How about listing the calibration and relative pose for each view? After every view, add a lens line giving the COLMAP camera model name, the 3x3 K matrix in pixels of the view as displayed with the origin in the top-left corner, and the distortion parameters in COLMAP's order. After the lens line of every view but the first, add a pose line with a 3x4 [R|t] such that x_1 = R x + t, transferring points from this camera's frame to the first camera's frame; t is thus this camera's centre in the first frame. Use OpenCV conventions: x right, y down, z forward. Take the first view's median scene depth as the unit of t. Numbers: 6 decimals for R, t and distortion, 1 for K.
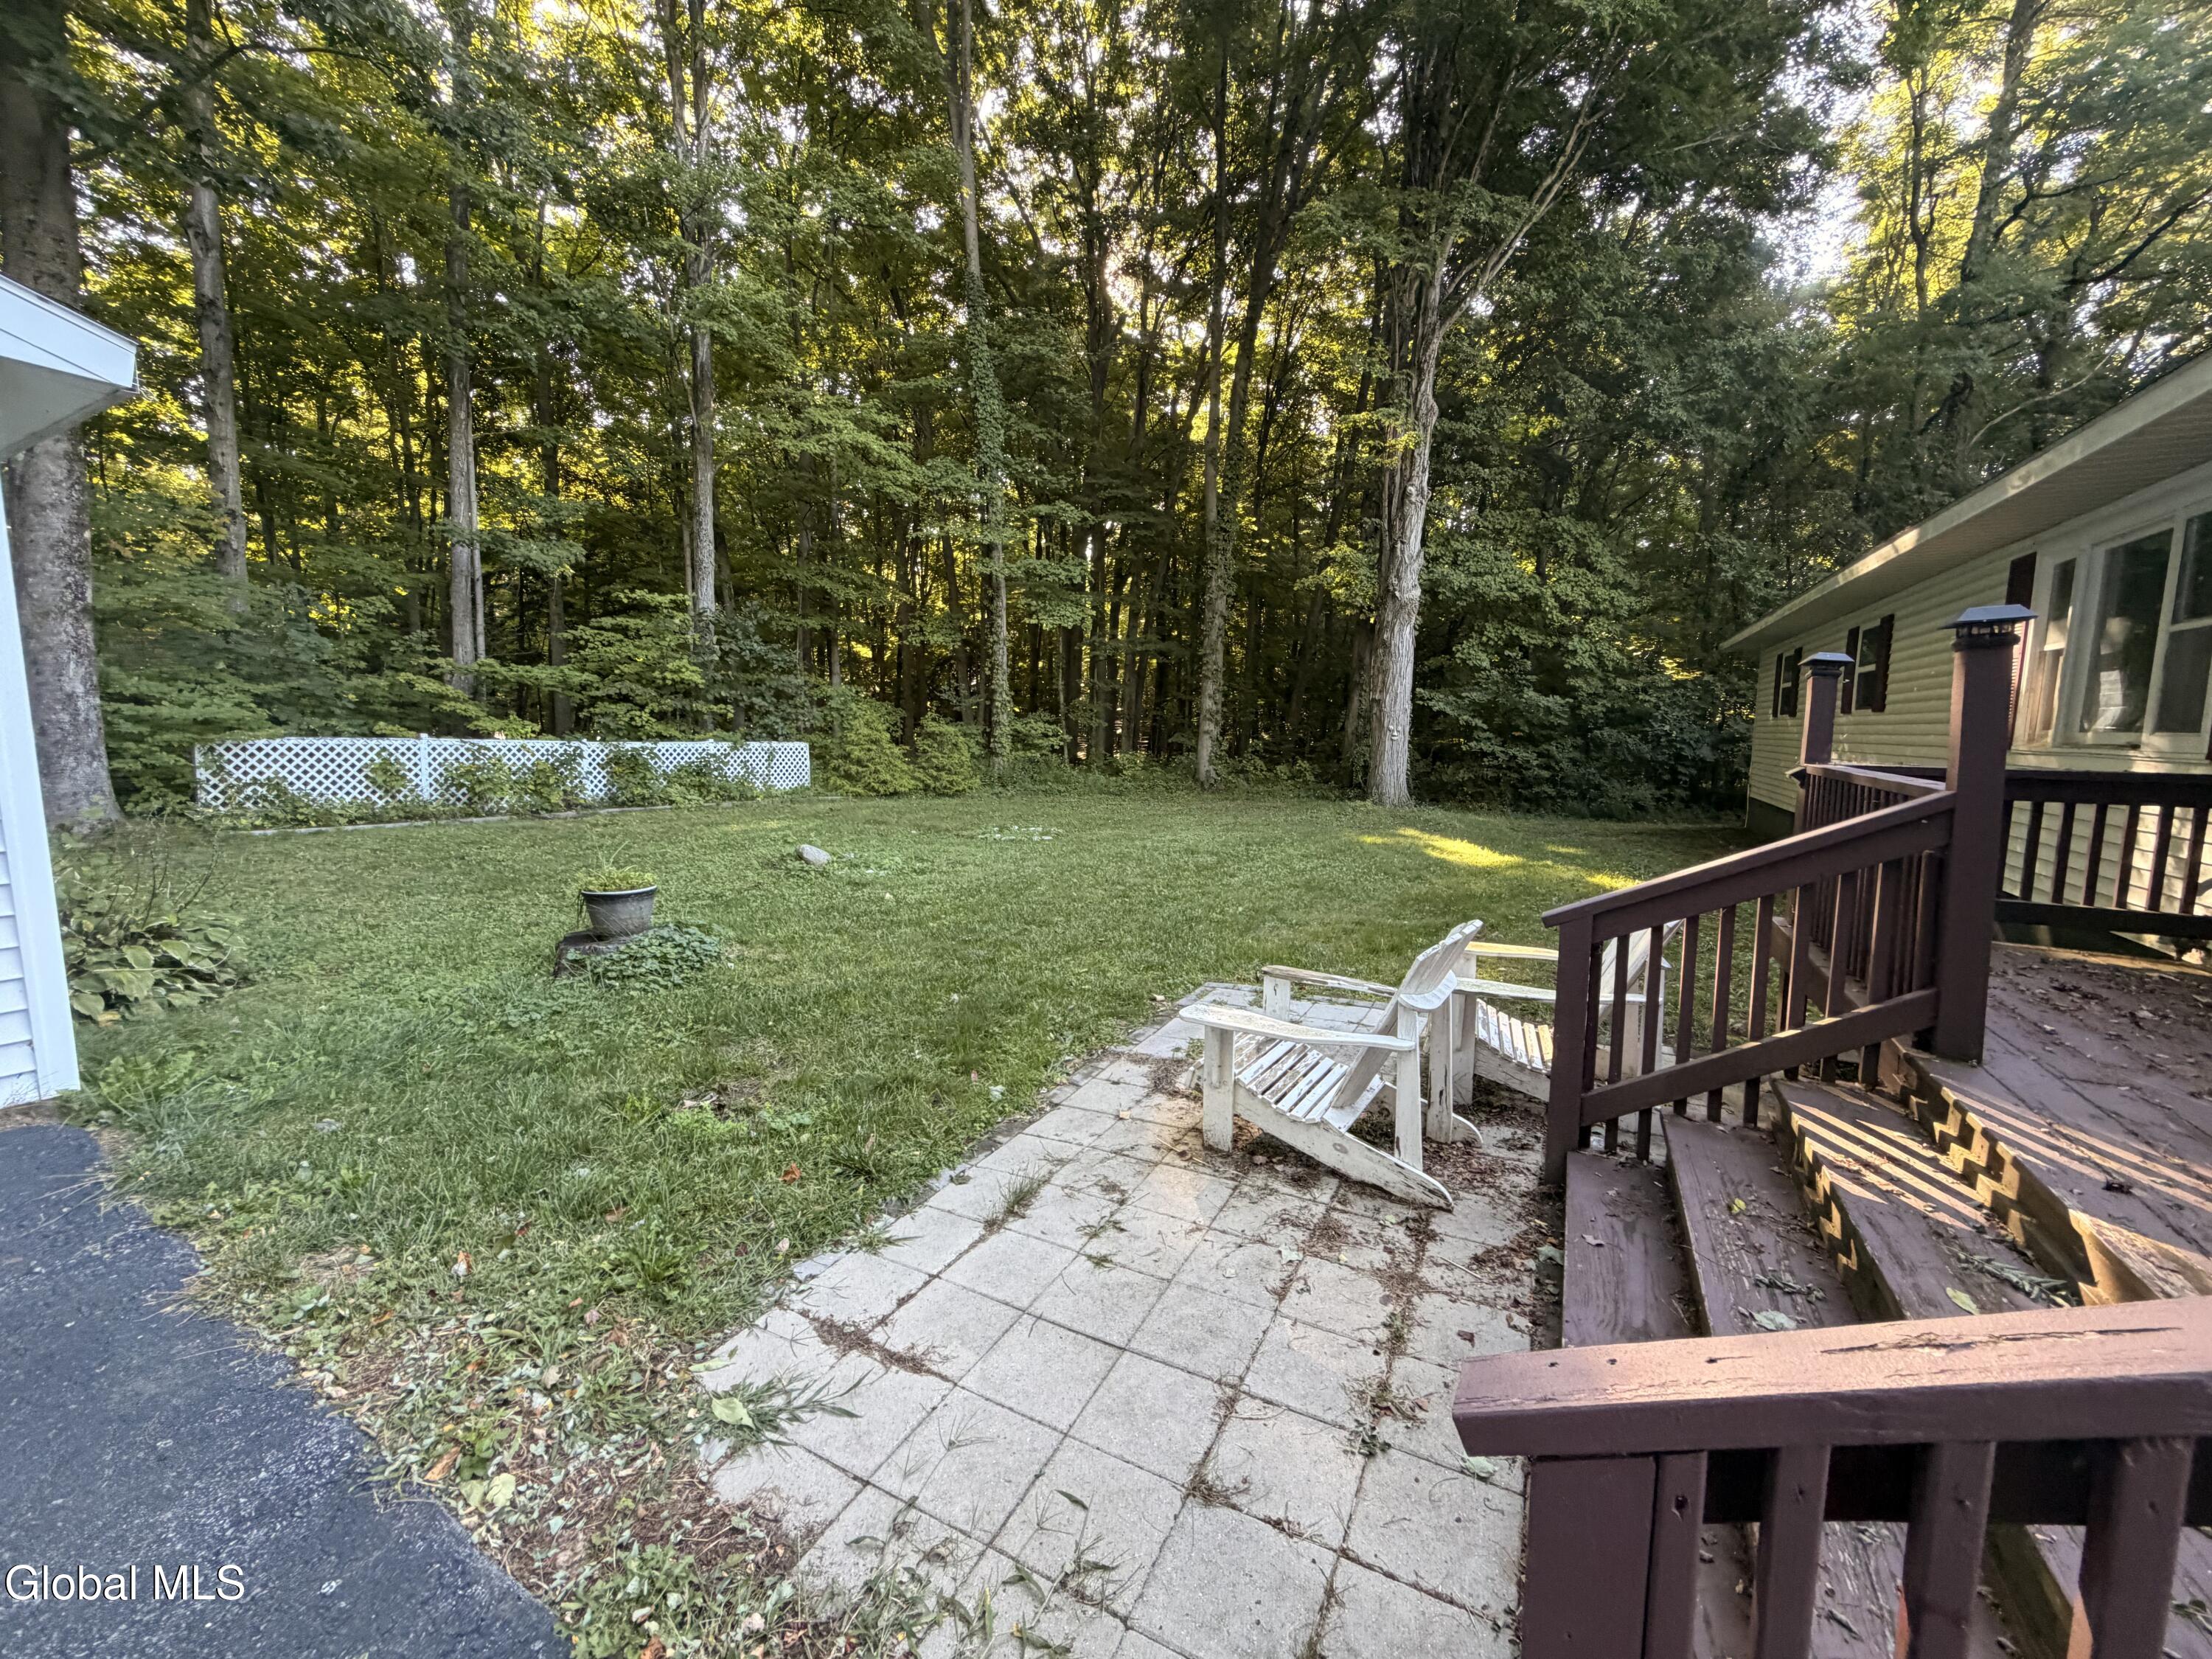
lens RADIAL K [[881.6, 0, 1091.8], [0, 881.6, 827.1], [0, 0, 1]] dist [0.000427, 0.000433]
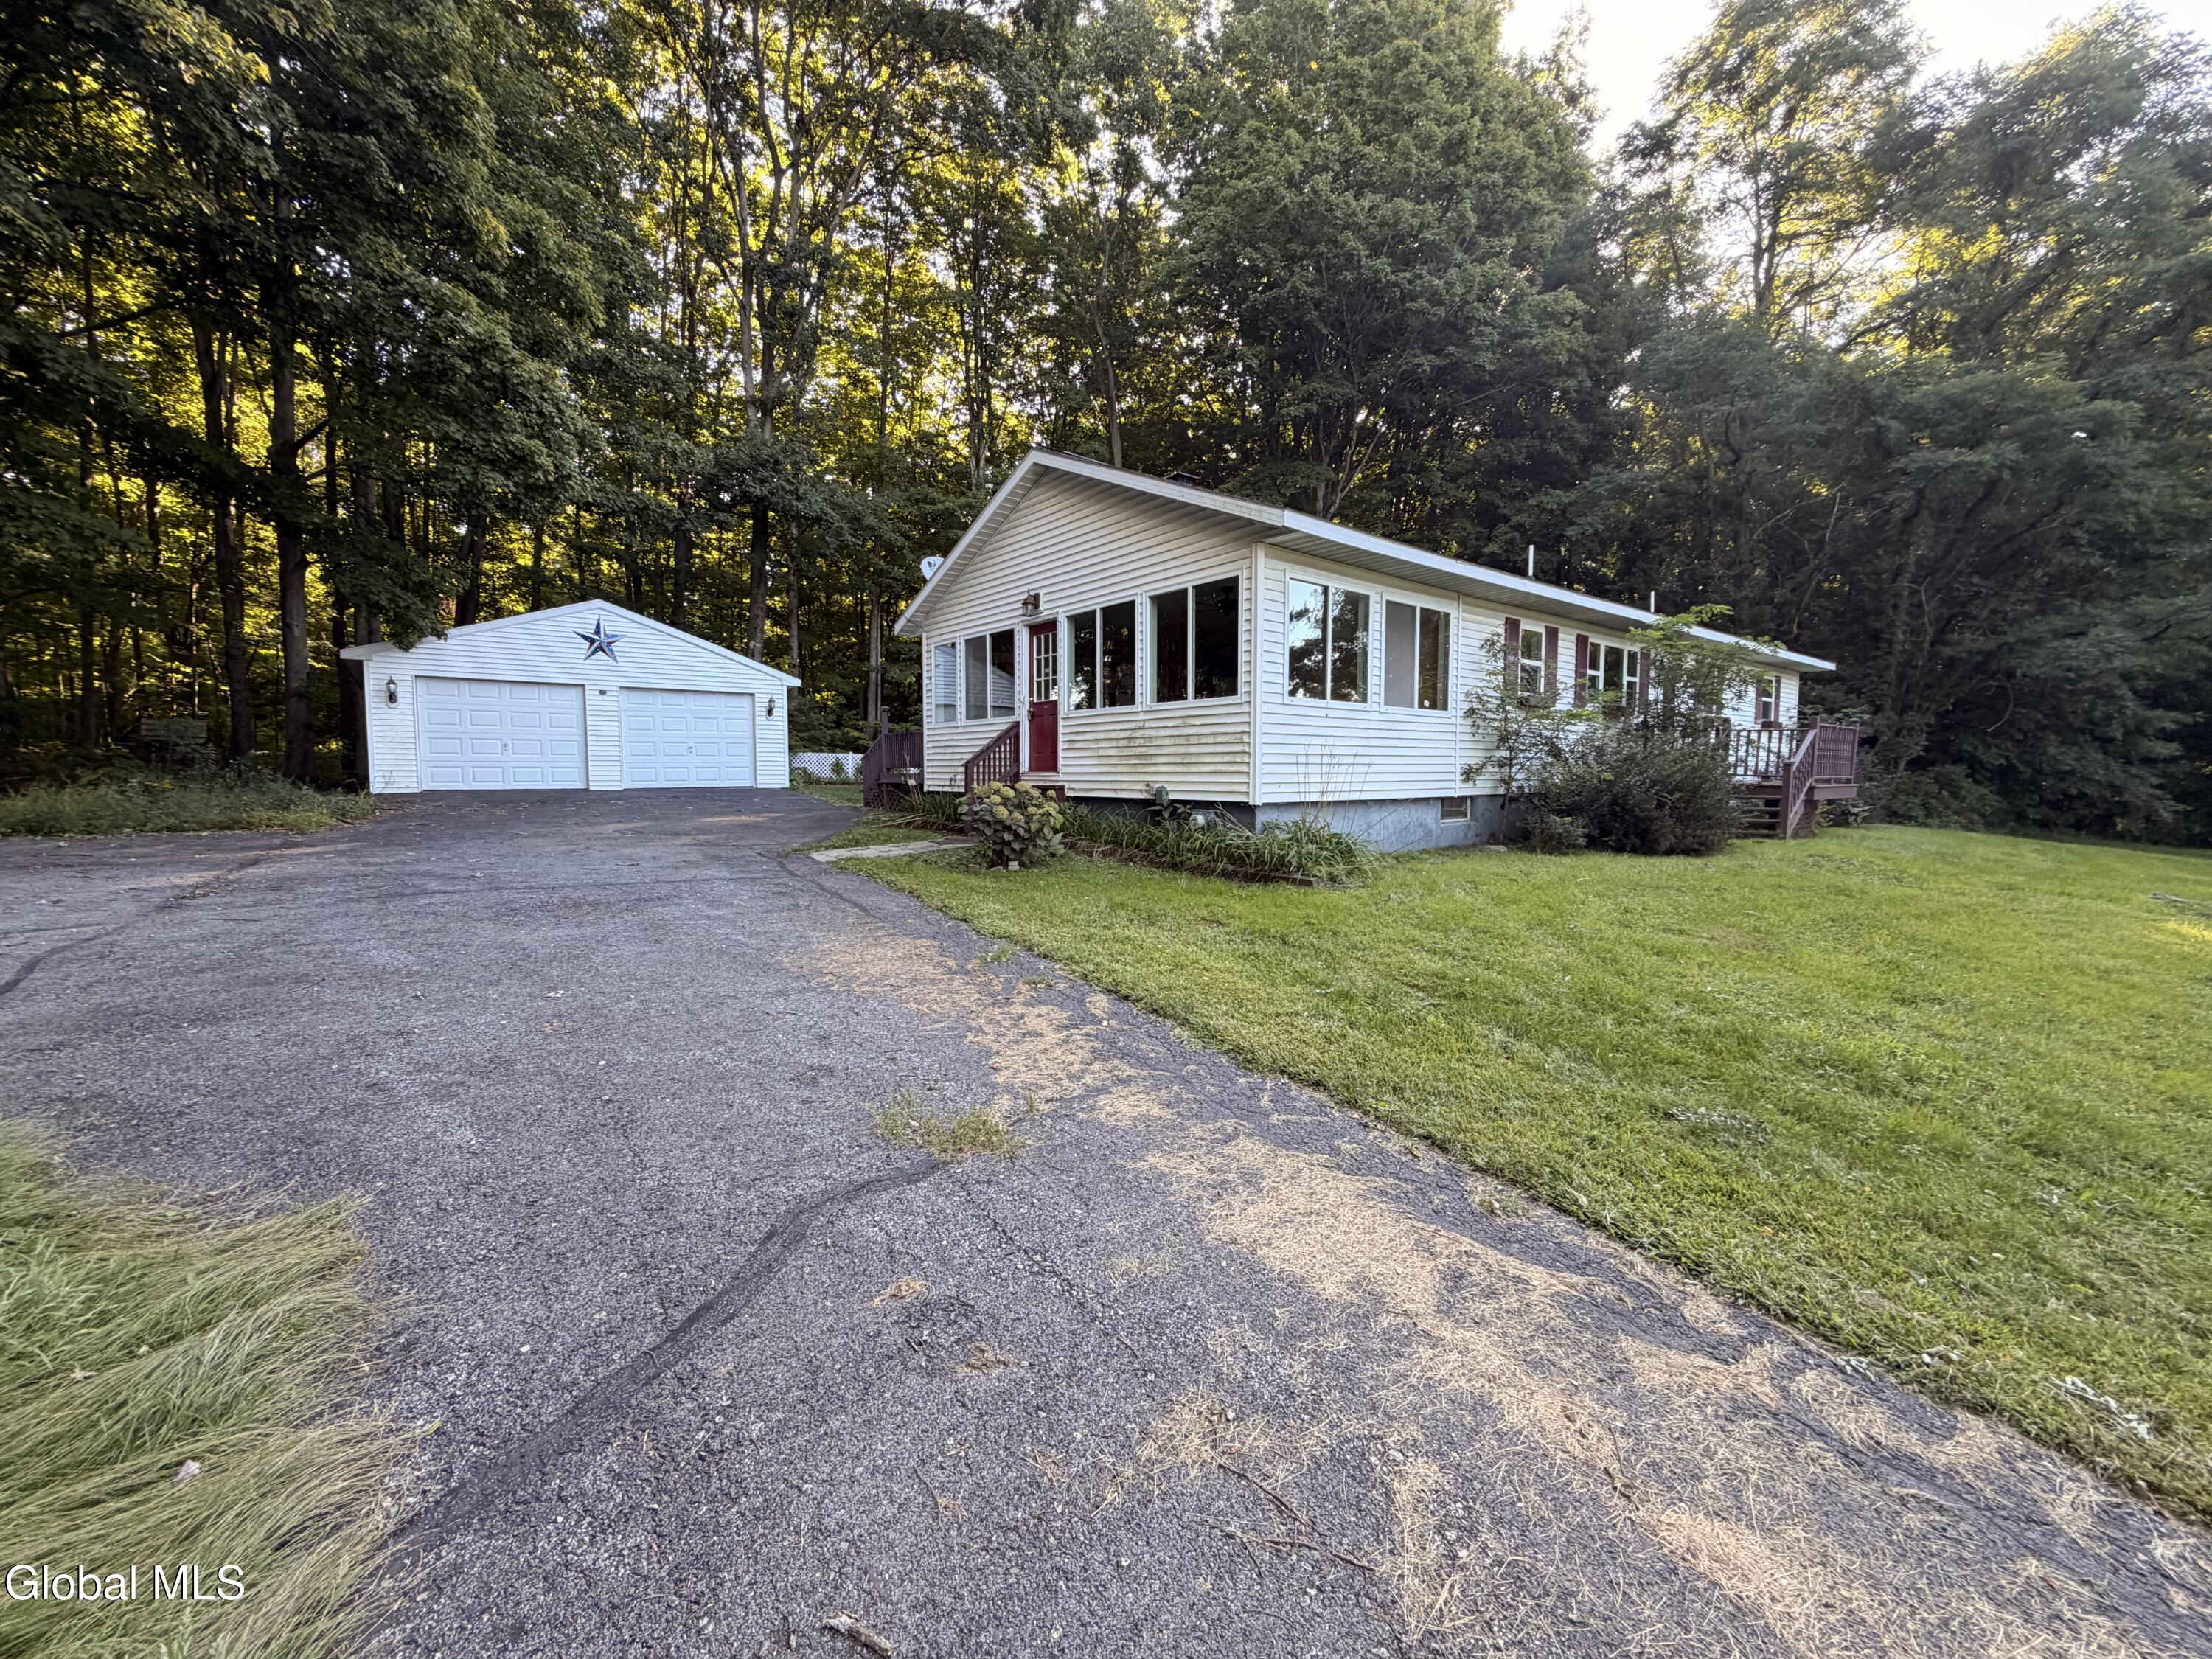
lens RADIAL K [[881.6, 0, 1103.5], [0, 881.6, 829.9], [0, 0, 1]] dist [0.000427, 0.000433]
pose [[0.919950, 0.017451, -0.391647, 0.676606], [-0.036419, 0.998493, -0.041055, 0.145671], [0.390340, 0.052032, 0.919199, -0.770010]]
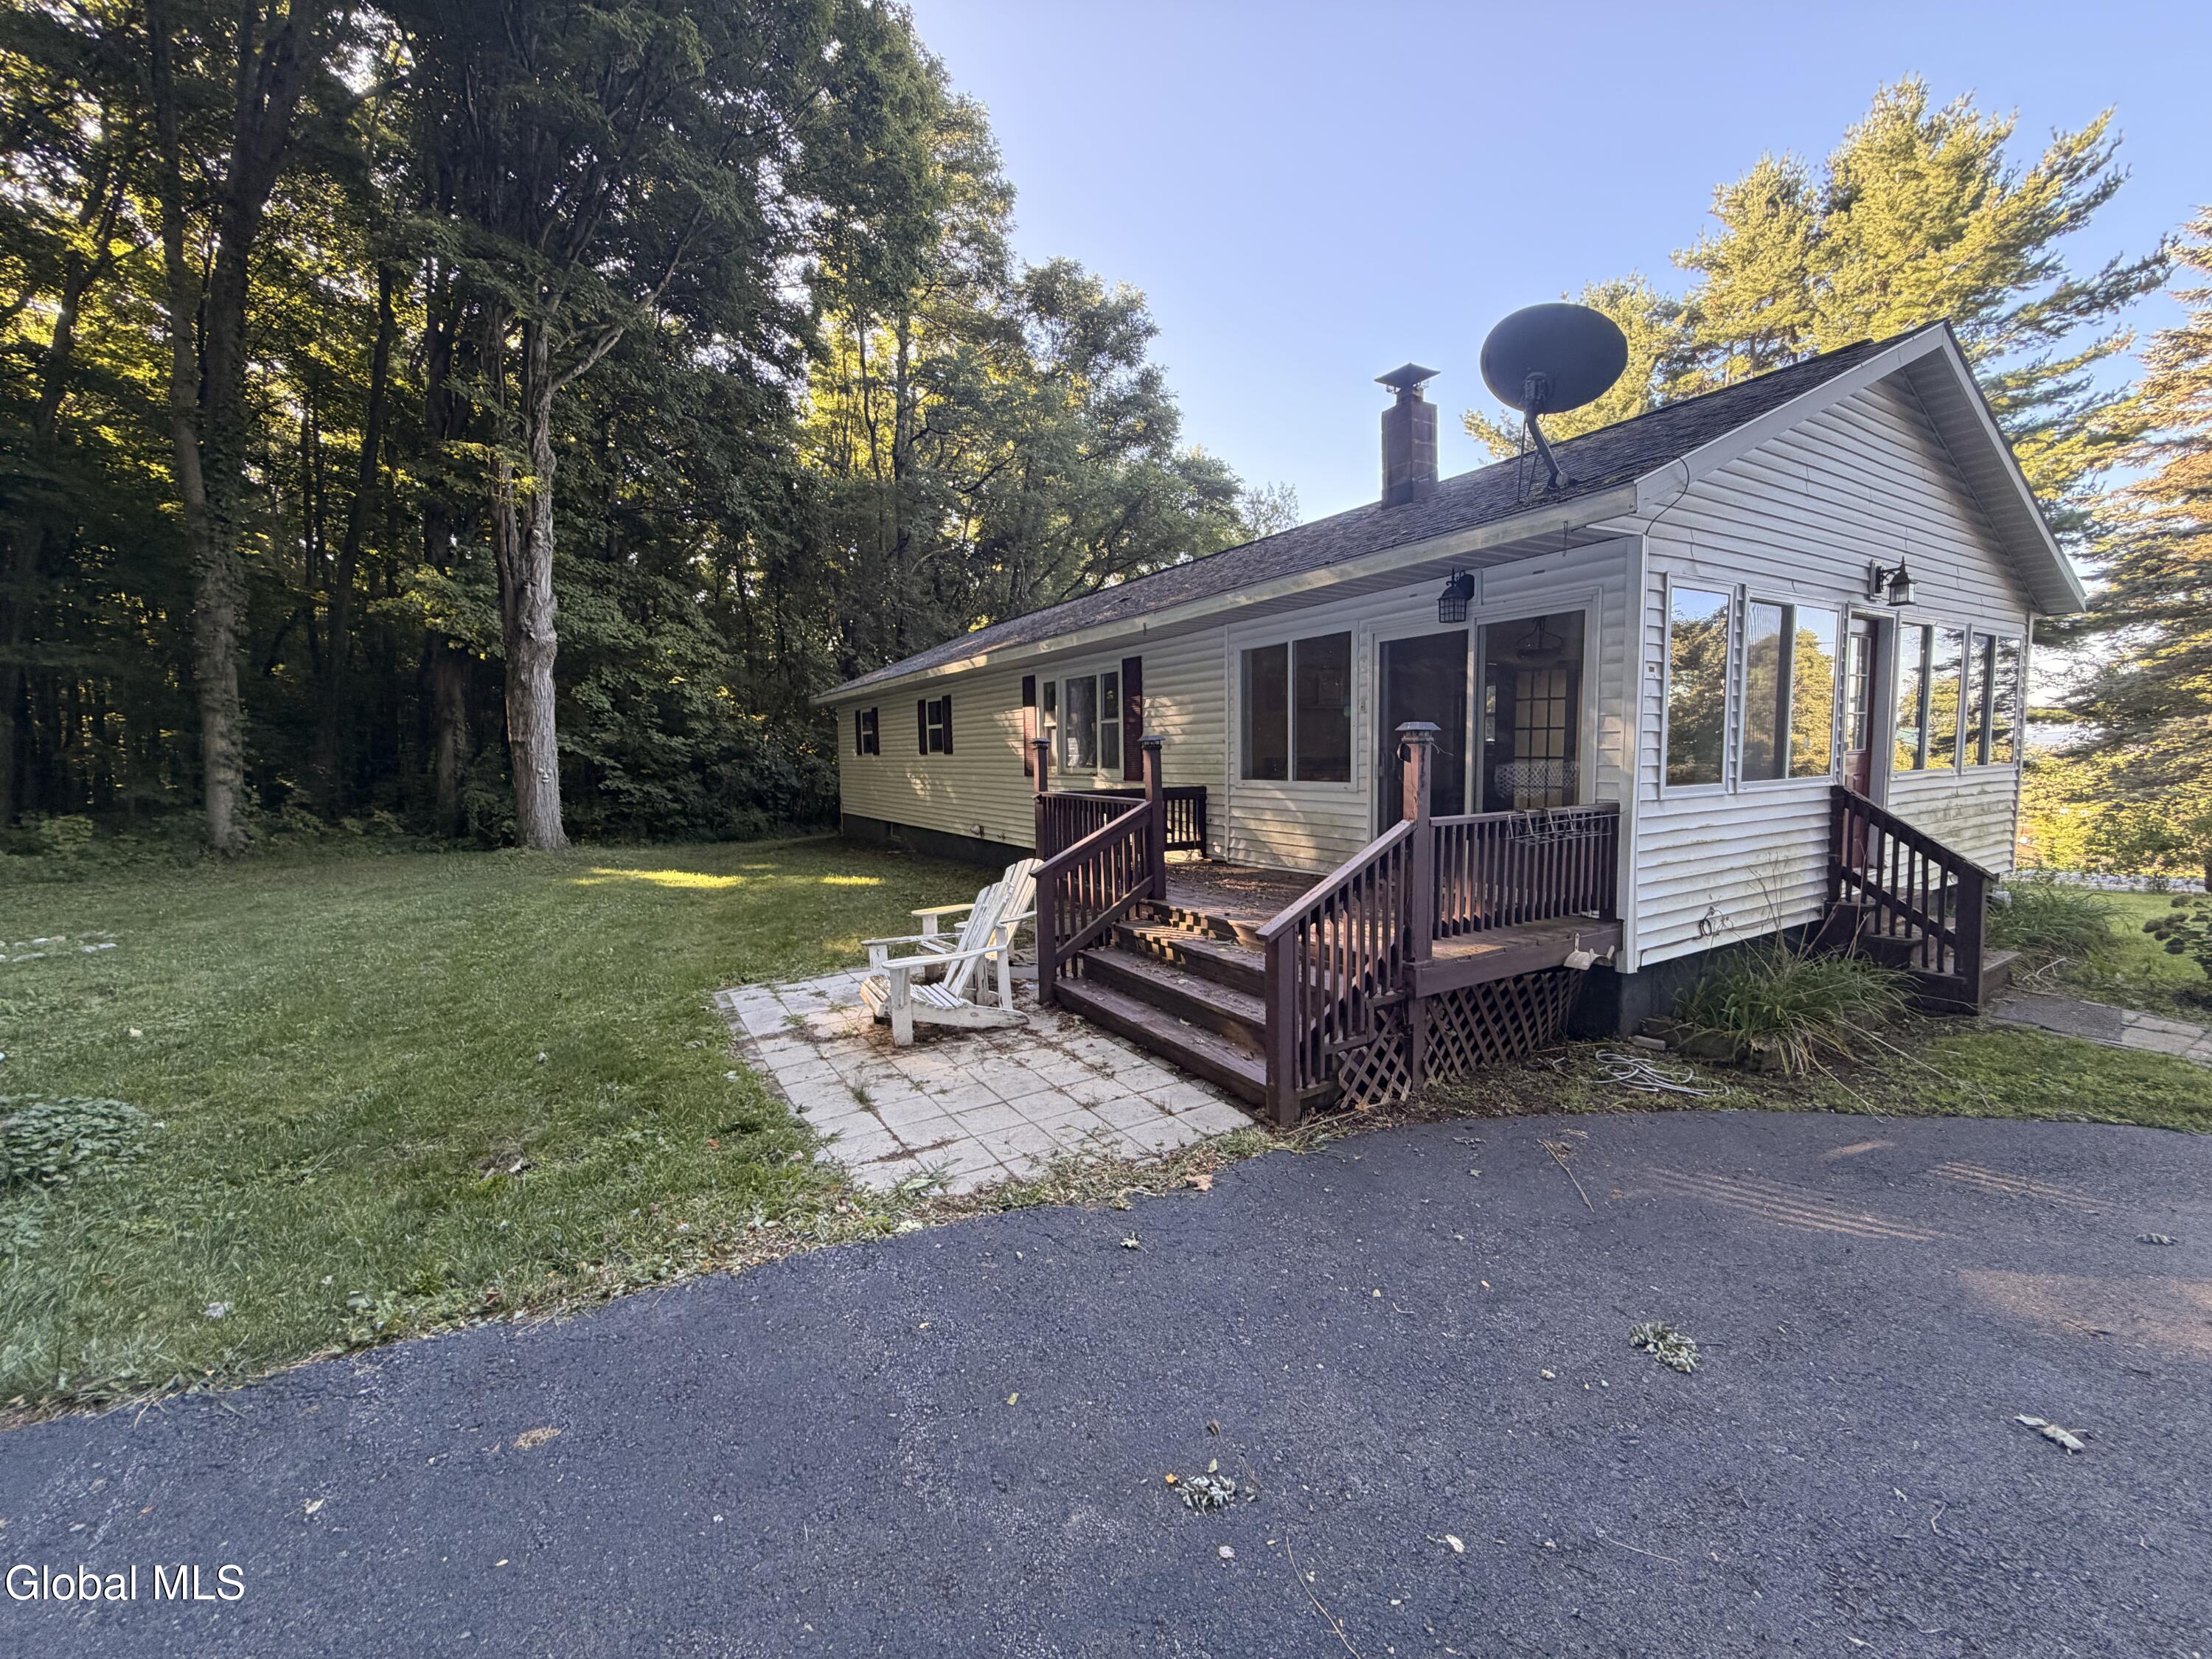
lens RADIAL K [[881.6, 0, 1110.0], [0, 881.6, 824.7], [0, 0, 1]] dist [0.000427, 0.000433]
pose [[0.503823, -0.086561, 0.859459, -0.200841], [0.117477, 0.992588, 0.031103, -0.009484], [-0.855781, 0.085297, 0.510258, -0.038531]]
